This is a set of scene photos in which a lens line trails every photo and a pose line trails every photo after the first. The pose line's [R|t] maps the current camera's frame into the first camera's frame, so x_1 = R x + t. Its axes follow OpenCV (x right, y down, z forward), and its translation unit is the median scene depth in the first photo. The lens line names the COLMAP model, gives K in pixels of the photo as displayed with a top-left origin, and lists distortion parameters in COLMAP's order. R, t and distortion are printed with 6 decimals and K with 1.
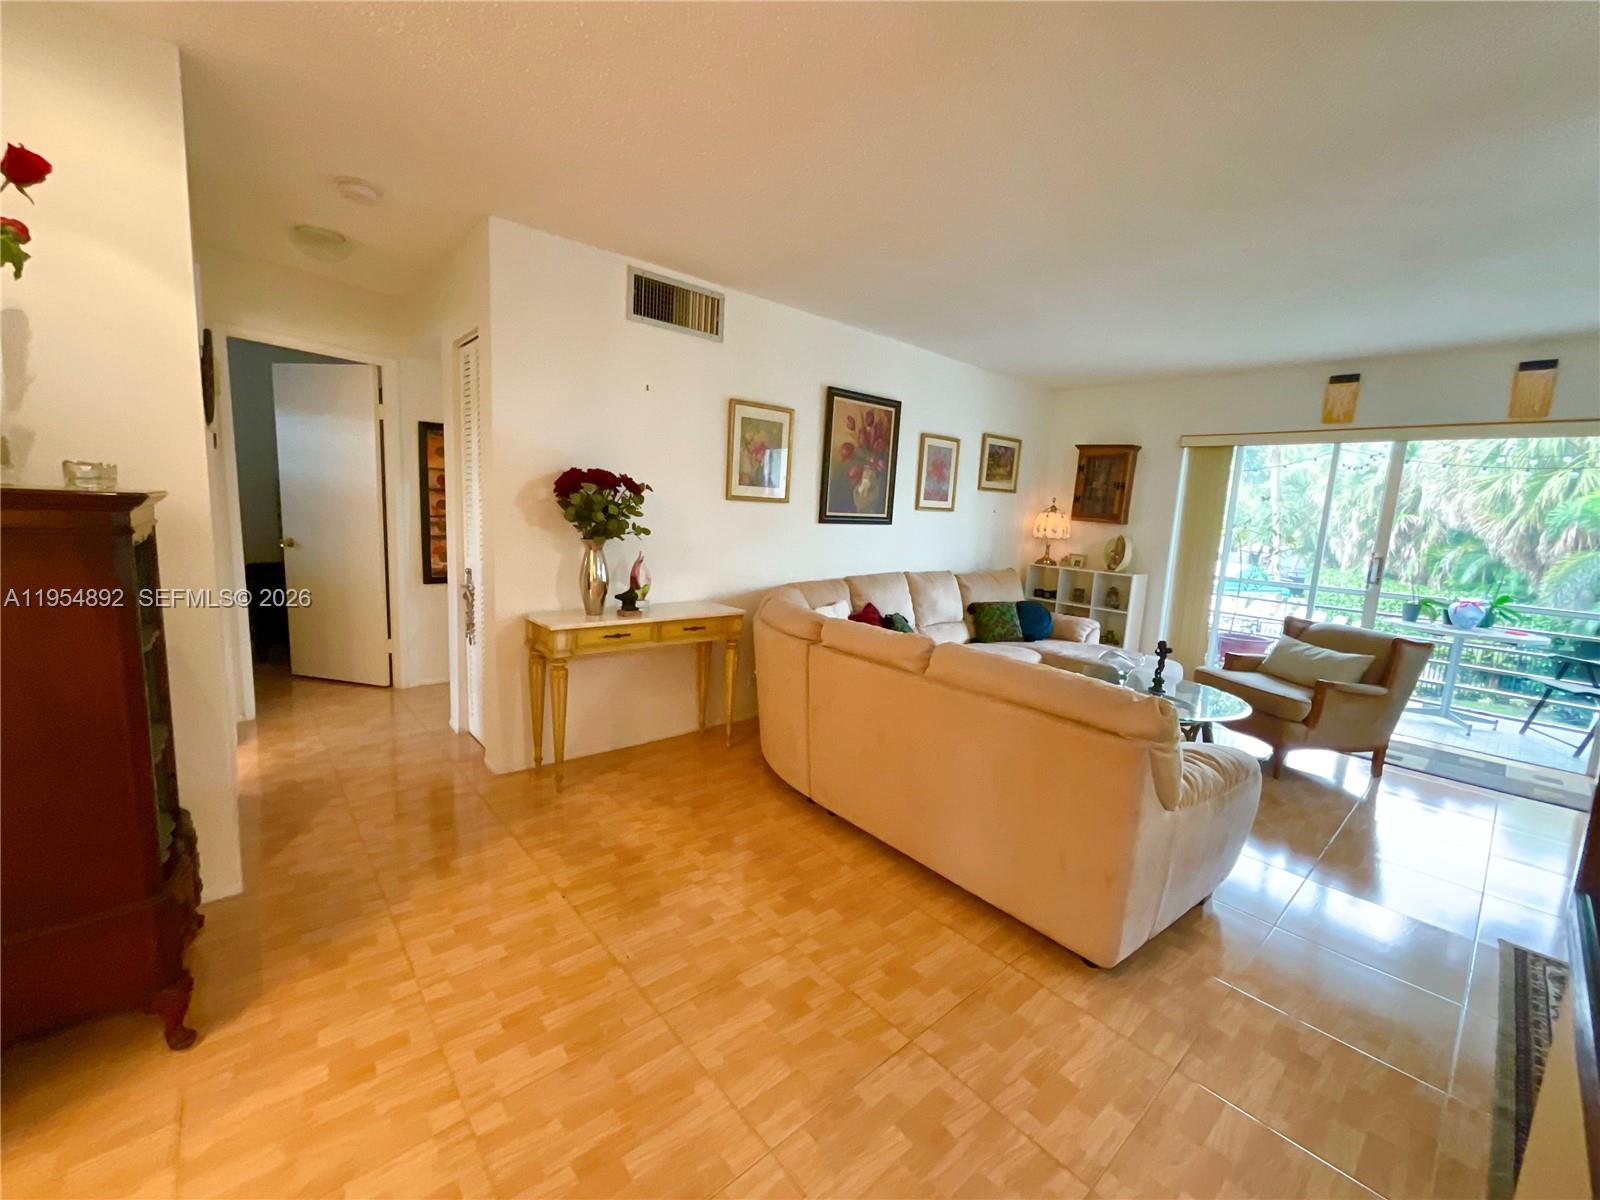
lens RADIAL K [[647.0, 0, 801.7], [0, 647.0, 599.7], [0, 0, 1]] dist [-0.000337, -0.000748]
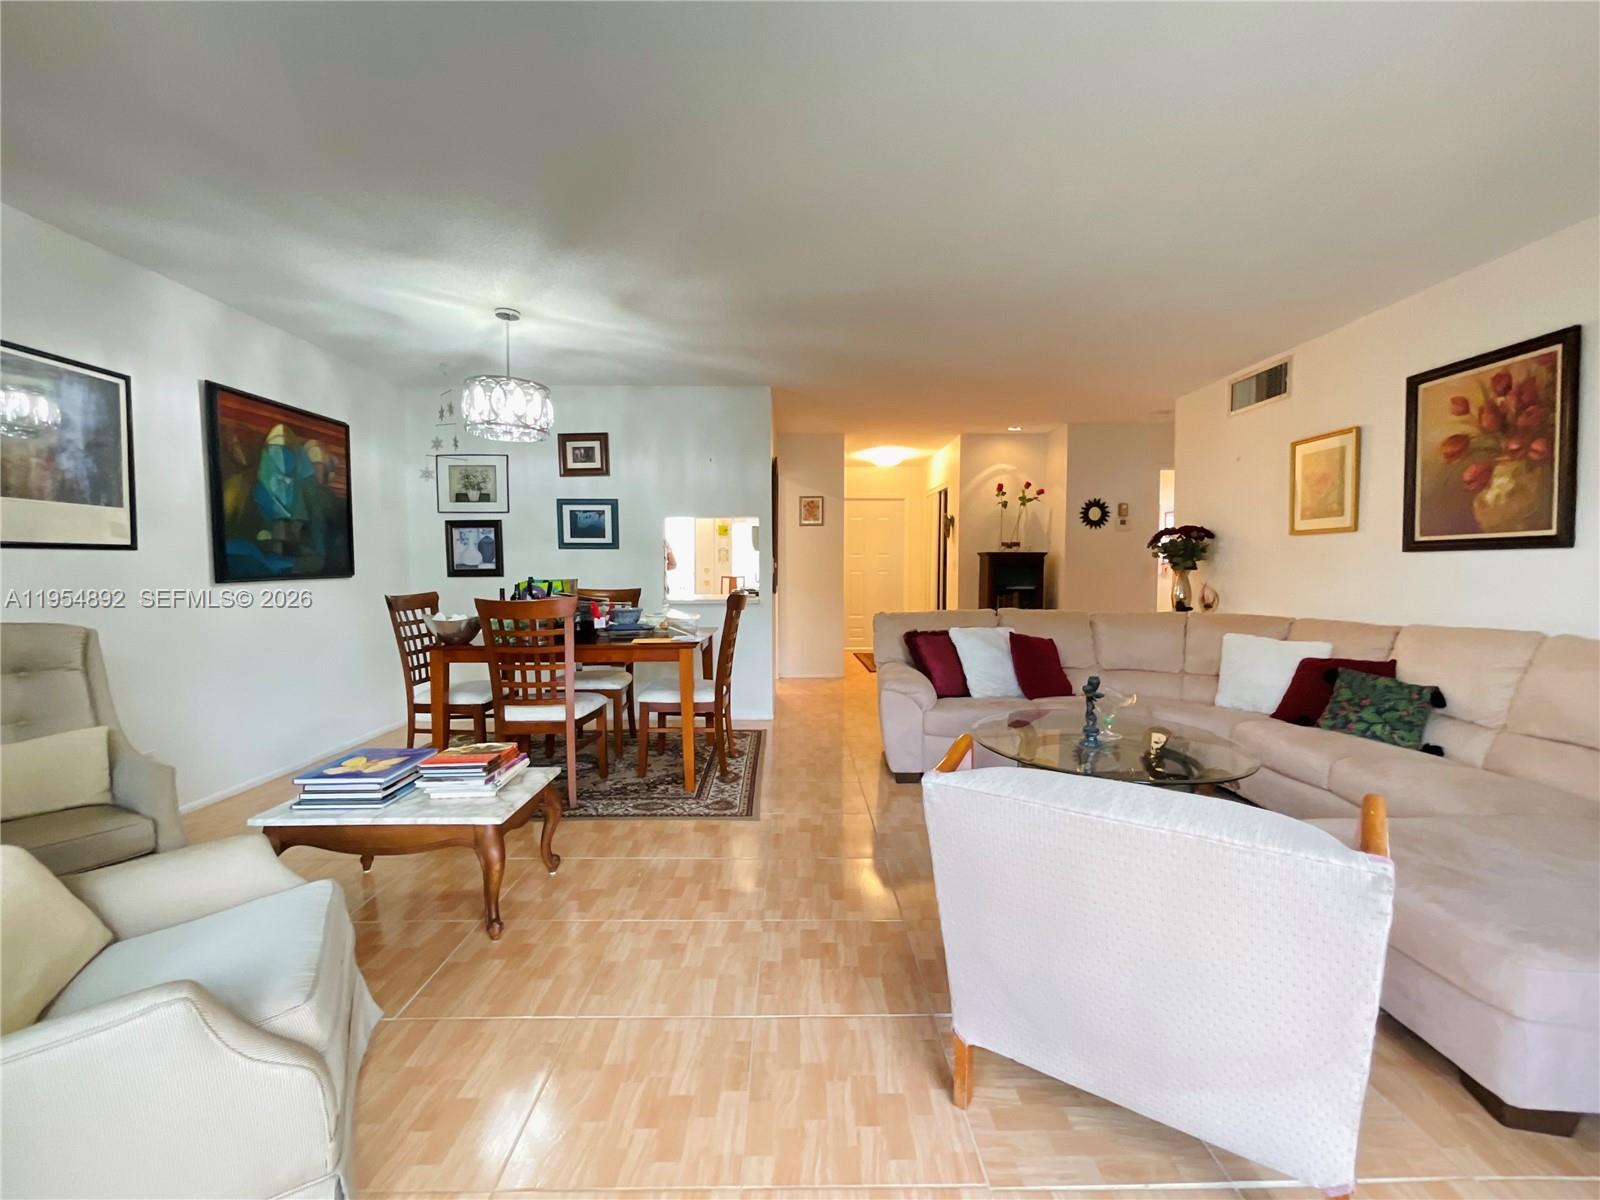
lens RADIAL K [[647.0, 0, 791.2], [0, 647.0, 588.7], [0, 0, 1]] dist [-0.000337, -0.000748]
pose [[-0.658227, -0.024233, -0.752429, 0.995562], [-0.142366, 0.985454, 0.092805, -0.039671], [0.739236, 0.168207, -0.652102, 0.892832]]
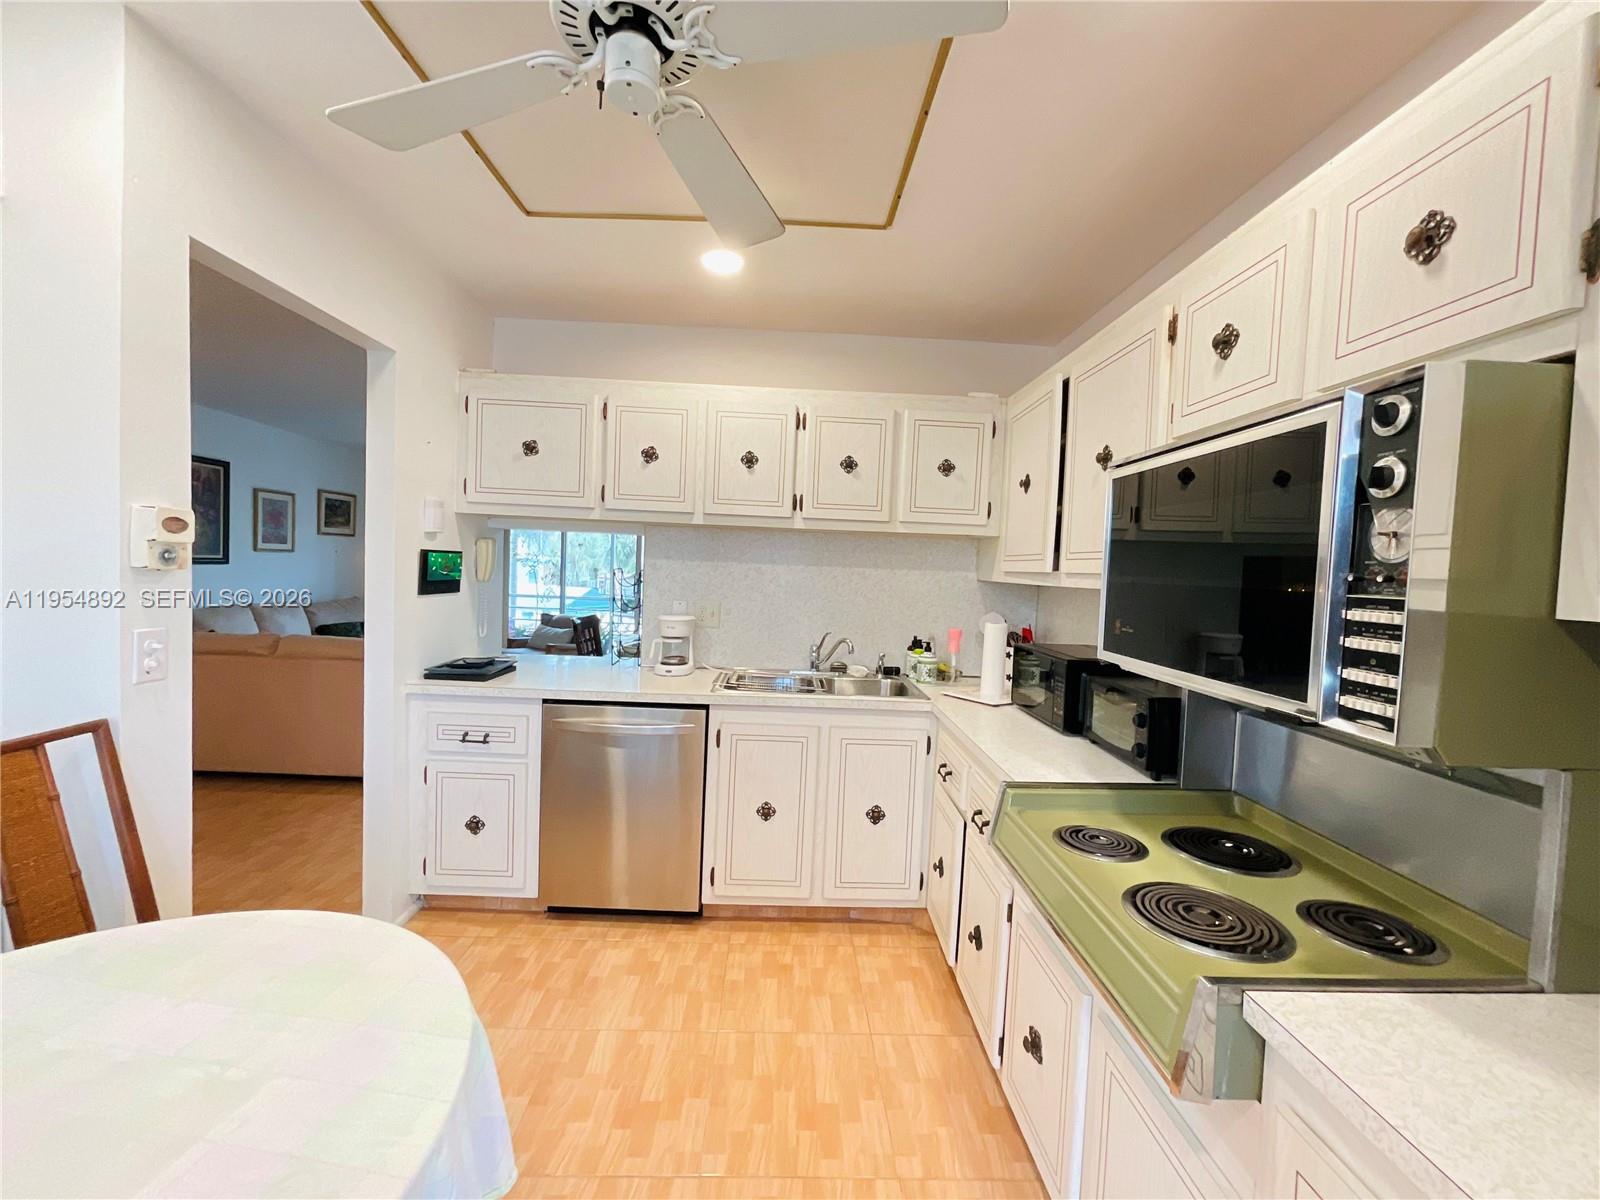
lens RADIAL K [[647.0, 0, 798.0], [0, 647.0, 601.2], [0, 0, 1]] dist [-0.000337, -0.000748]
pose [[0.640211, -0.064867, 0.765455, -0.105005], [0.104744, 0.994494, -0.003329, 0.064013], [-0.761024, 0.082308, 0.643481, -0.547070]]
